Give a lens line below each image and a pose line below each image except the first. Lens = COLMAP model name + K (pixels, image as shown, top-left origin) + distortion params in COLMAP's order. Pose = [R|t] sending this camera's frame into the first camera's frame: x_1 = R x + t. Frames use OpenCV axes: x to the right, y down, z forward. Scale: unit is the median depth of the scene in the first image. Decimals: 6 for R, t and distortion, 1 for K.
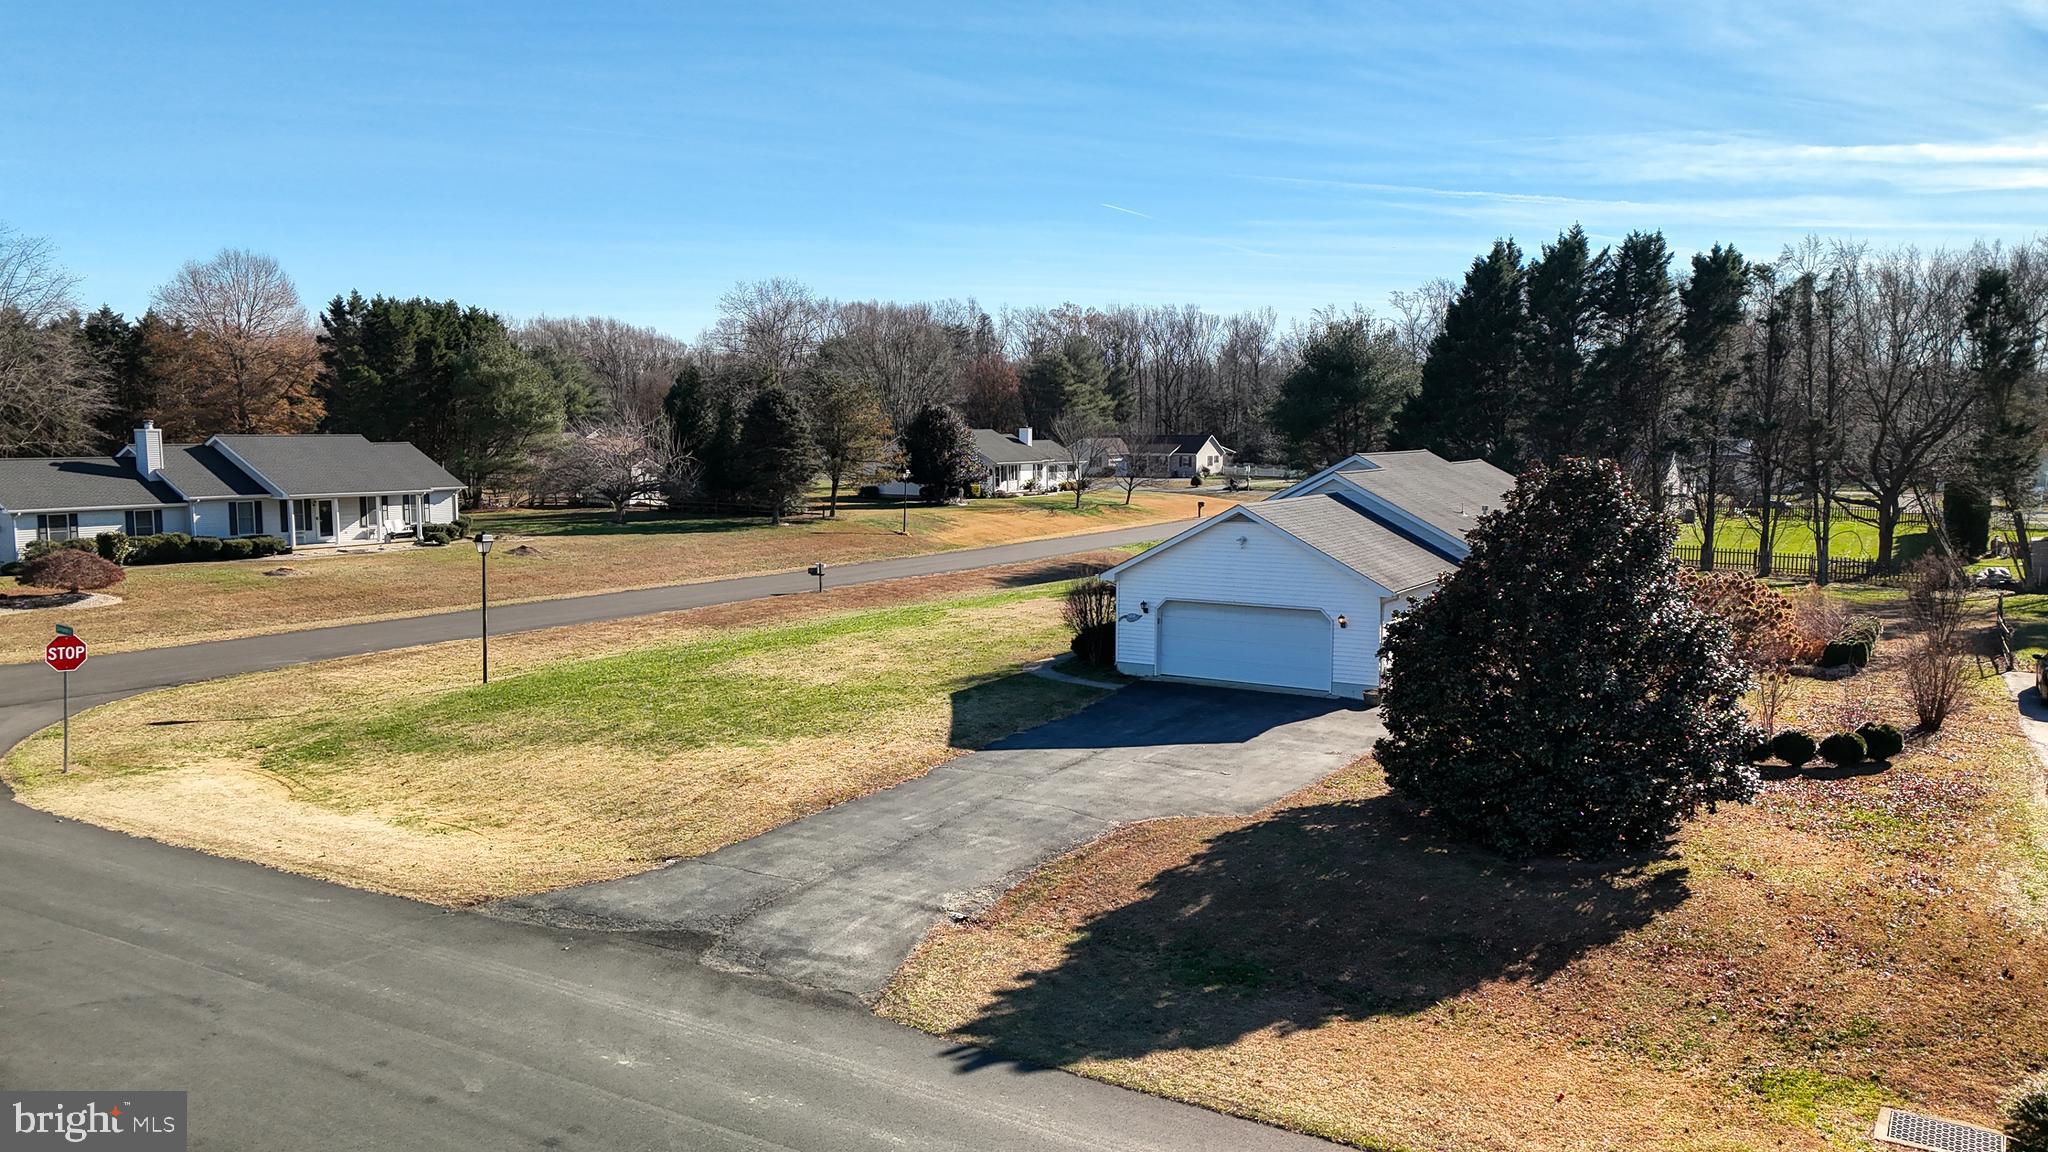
lens RADIAL K [[1502.6, 0, 1027.0], [0, 1502.6, 589.4], [0, 0, 1]] dist [0.096737, -0.103145]
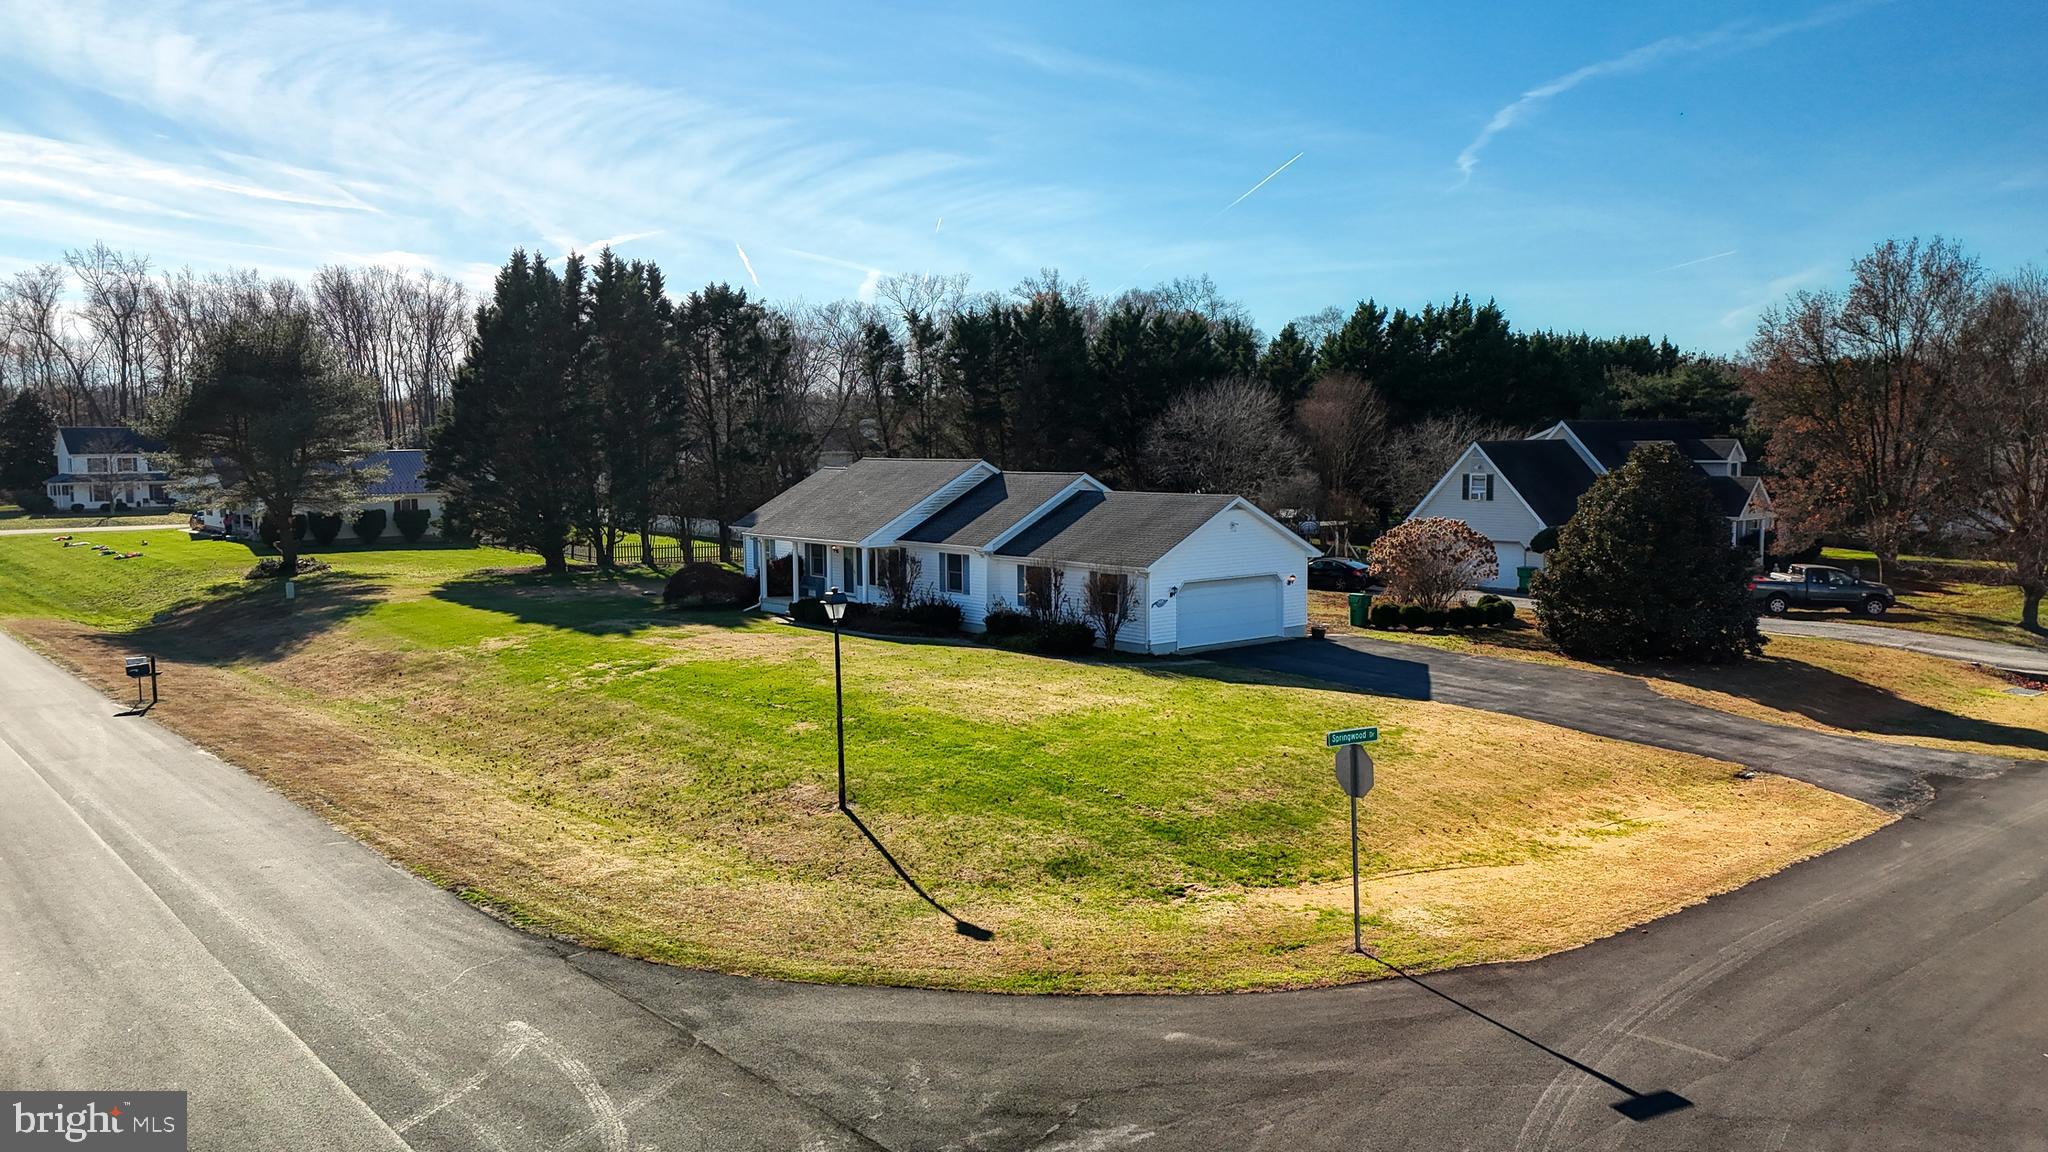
lens RADIAL K [[1529.9, 0, 1024.0], [0, 1529.9, 576.0], [0, 0, 1]] dist [0.035087, -0.031963]
pose [[0.312505, -0.089150, 0.945723, -0.154088], [0.110388, 0.992249, 0.057060, -0.011471], [-0.943480, 0.086565, 0.319924, 0.109299]]
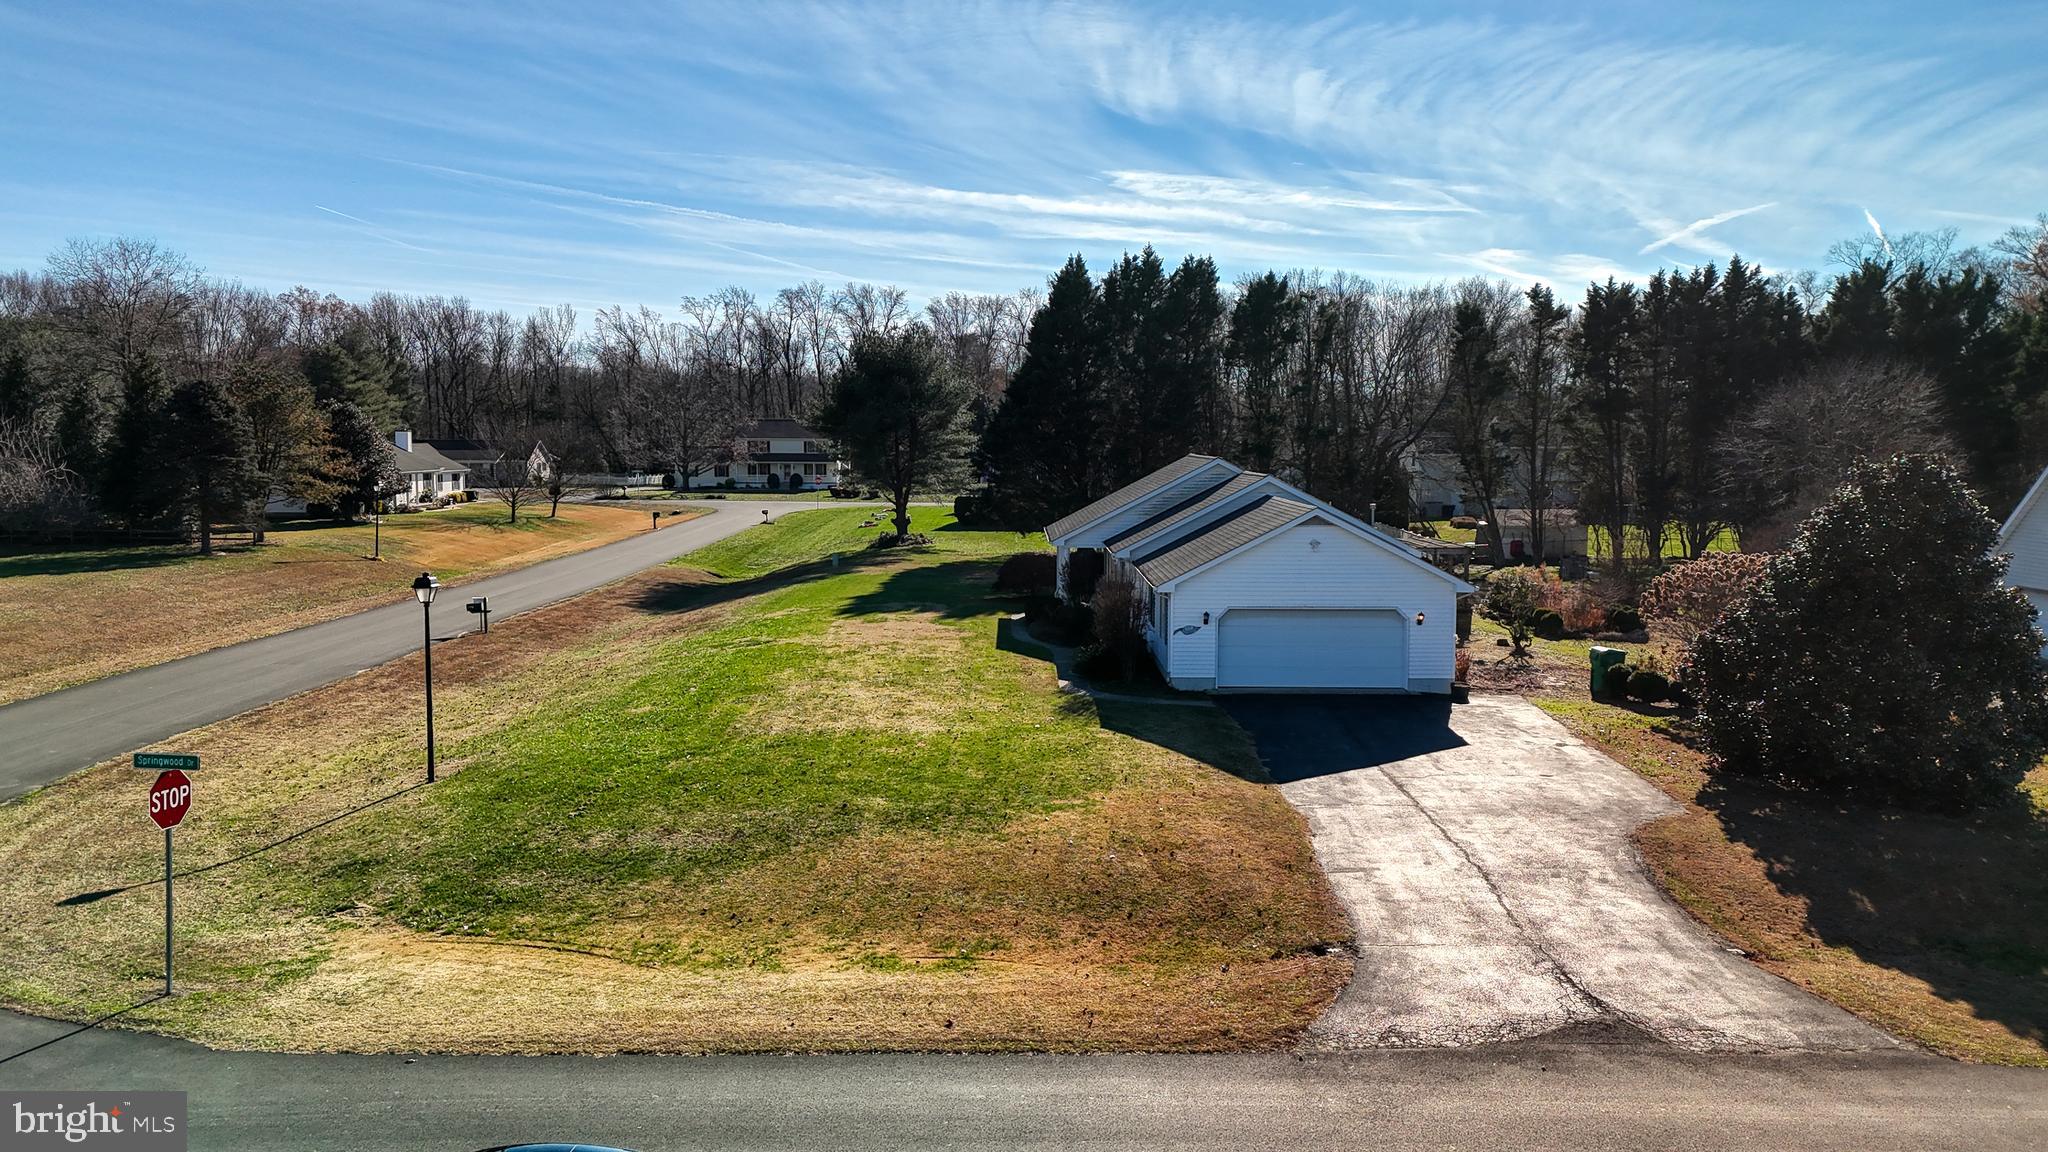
lens RADIAL K [[1502.6, 0, 1027.0], [0, 1502.6, 589.4], [0, 0, 1]] dist [0.096737, -0.103145]
pose [[0.857117, -0.053240, 0.512364, -0.074826], [0.055495, 0.998399, 0.010908, -0.003397], [-0.512125, 0.019084, 0.858699, 0.035313]]
